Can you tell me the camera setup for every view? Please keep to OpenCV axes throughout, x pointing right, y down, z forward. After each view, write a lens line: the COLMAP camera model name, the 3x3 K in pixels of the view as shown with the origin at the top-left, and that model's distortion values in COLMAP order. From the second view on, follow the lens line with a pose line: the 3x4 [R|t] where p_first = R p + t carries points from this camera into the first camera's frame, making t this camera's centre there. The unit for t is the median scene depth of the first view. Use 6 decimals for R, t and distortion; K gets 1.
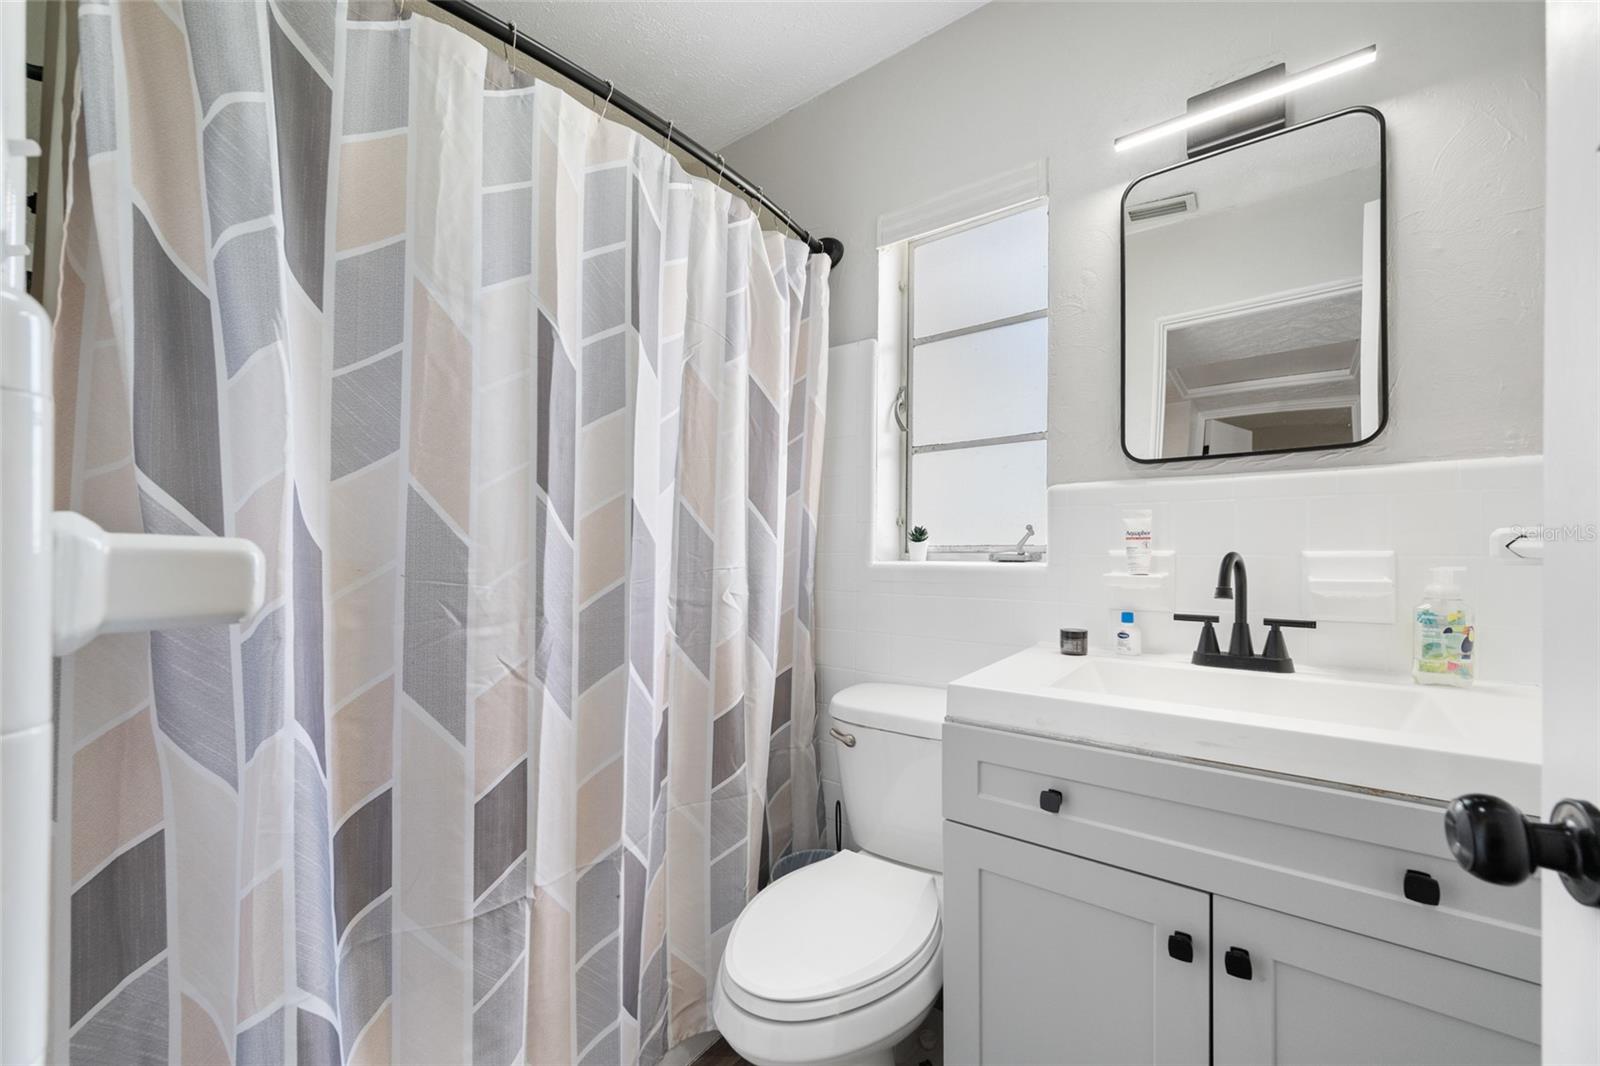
lens RADIAL K [[636.4, 0, 768.7], [0, 636.4, 537.9], [0, 0, 1]] dist [-0.000033, -0.000070]
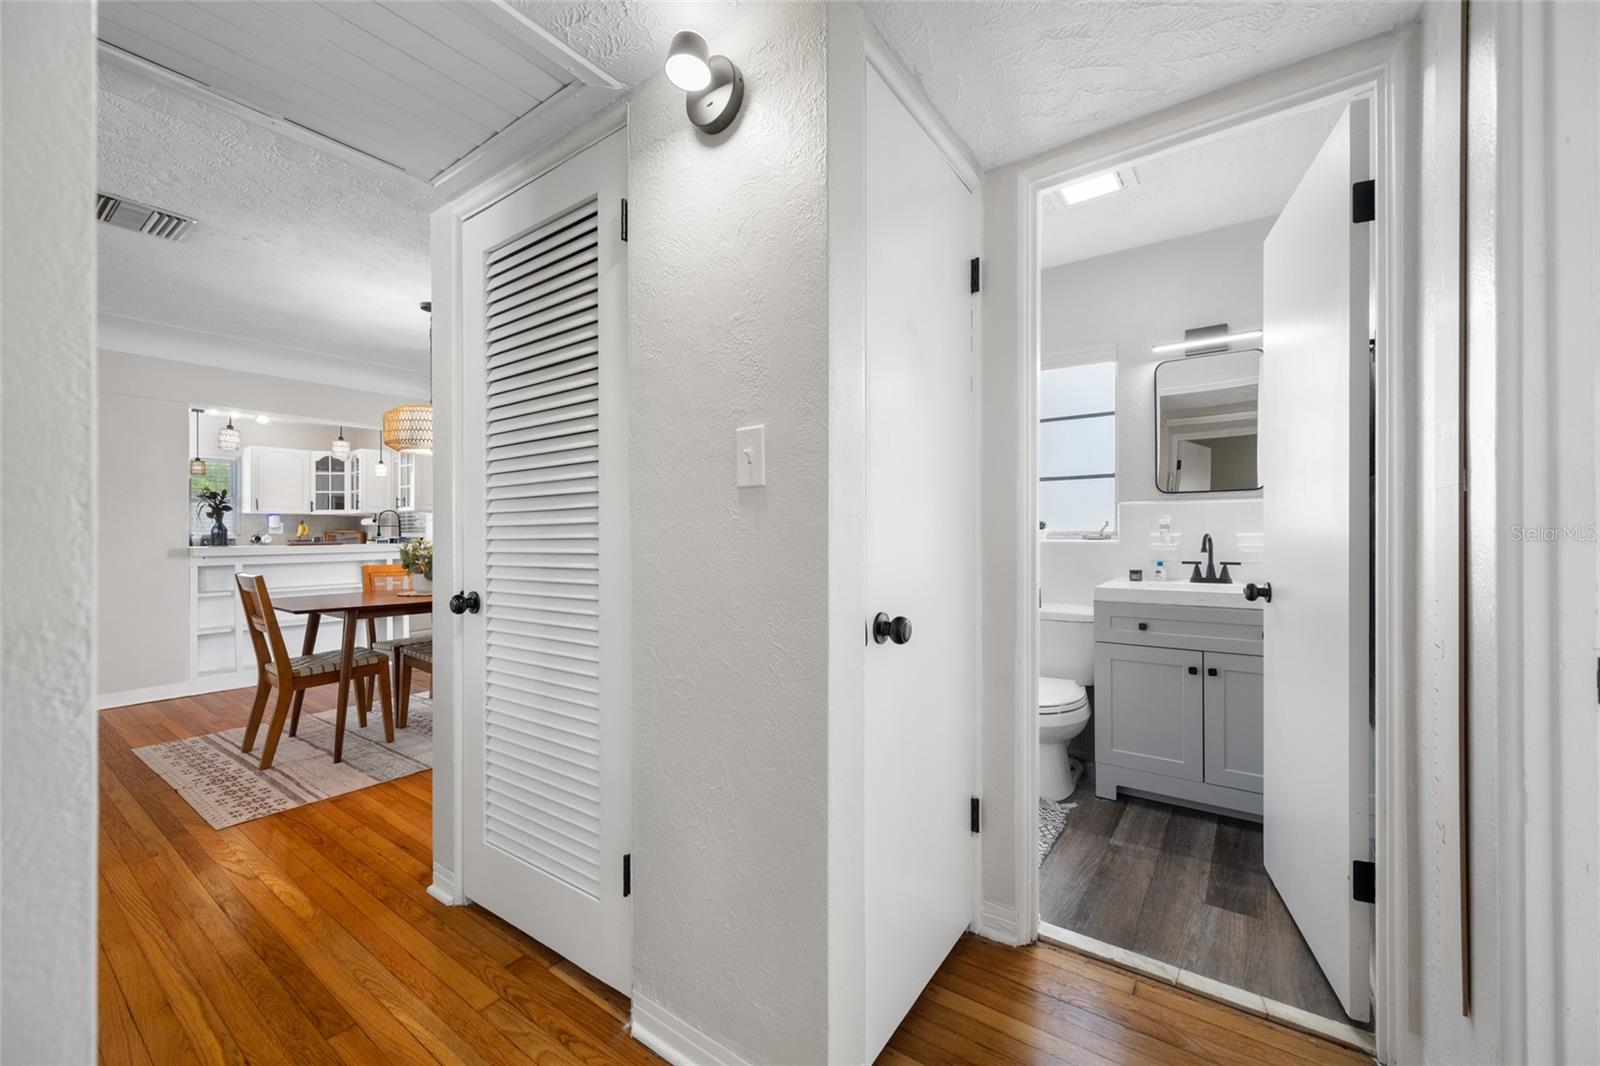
lens RADIAL K [[633.4, 0, 771.9], [0, 633.4, 516.3], [0, 0, 1]] dist [0.001466, 0.000140]
pose [[0.998978, 0.002816, 0.045102, -0.878005], [-0.002202, 0.999904, -0.013646, -0.006529], [-0.045136, 0.013533, 0.998889, -1.132723]]
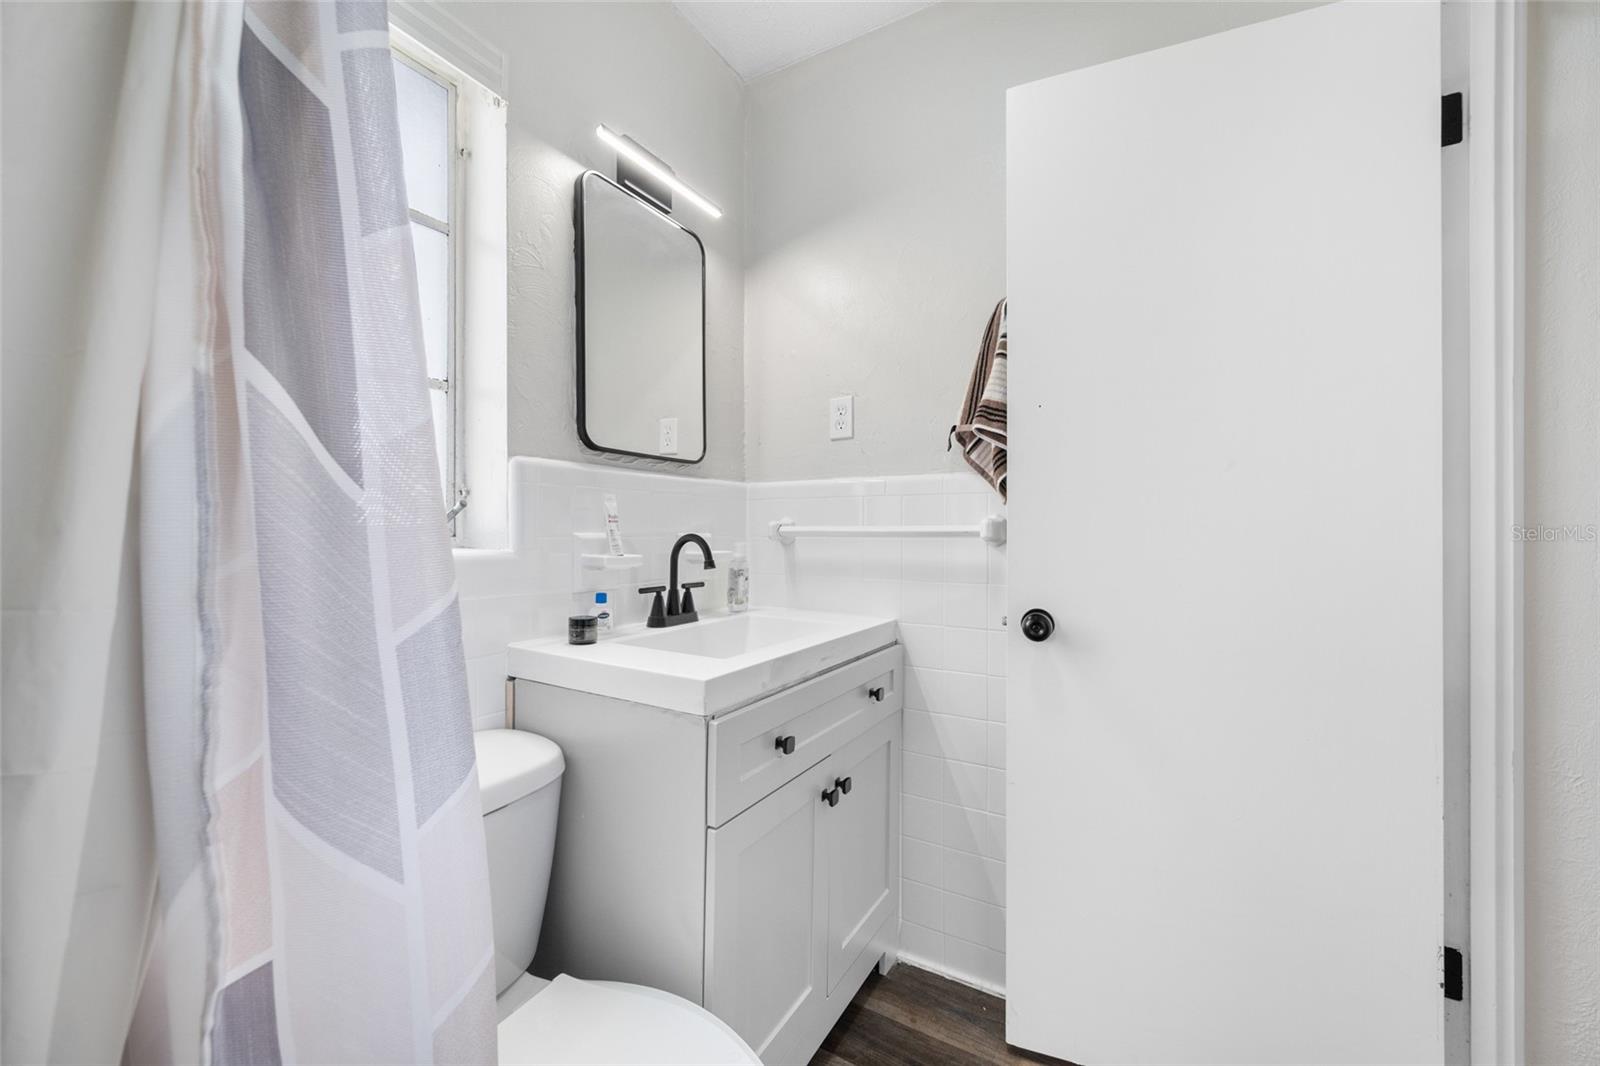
lens RADIAL K [[632.8, 0, 811.8], [0, 632.8, 531.3], [0, 0, 1]] dist [0.000215, -0.000052]
pose [[-0.193569, 0.002575, 0.981083, -0.502959], [-0.014679, 0.999877, -0.005520, 0.017801], [-0.980977, -0.015469, -0.193508, 0.867238]]
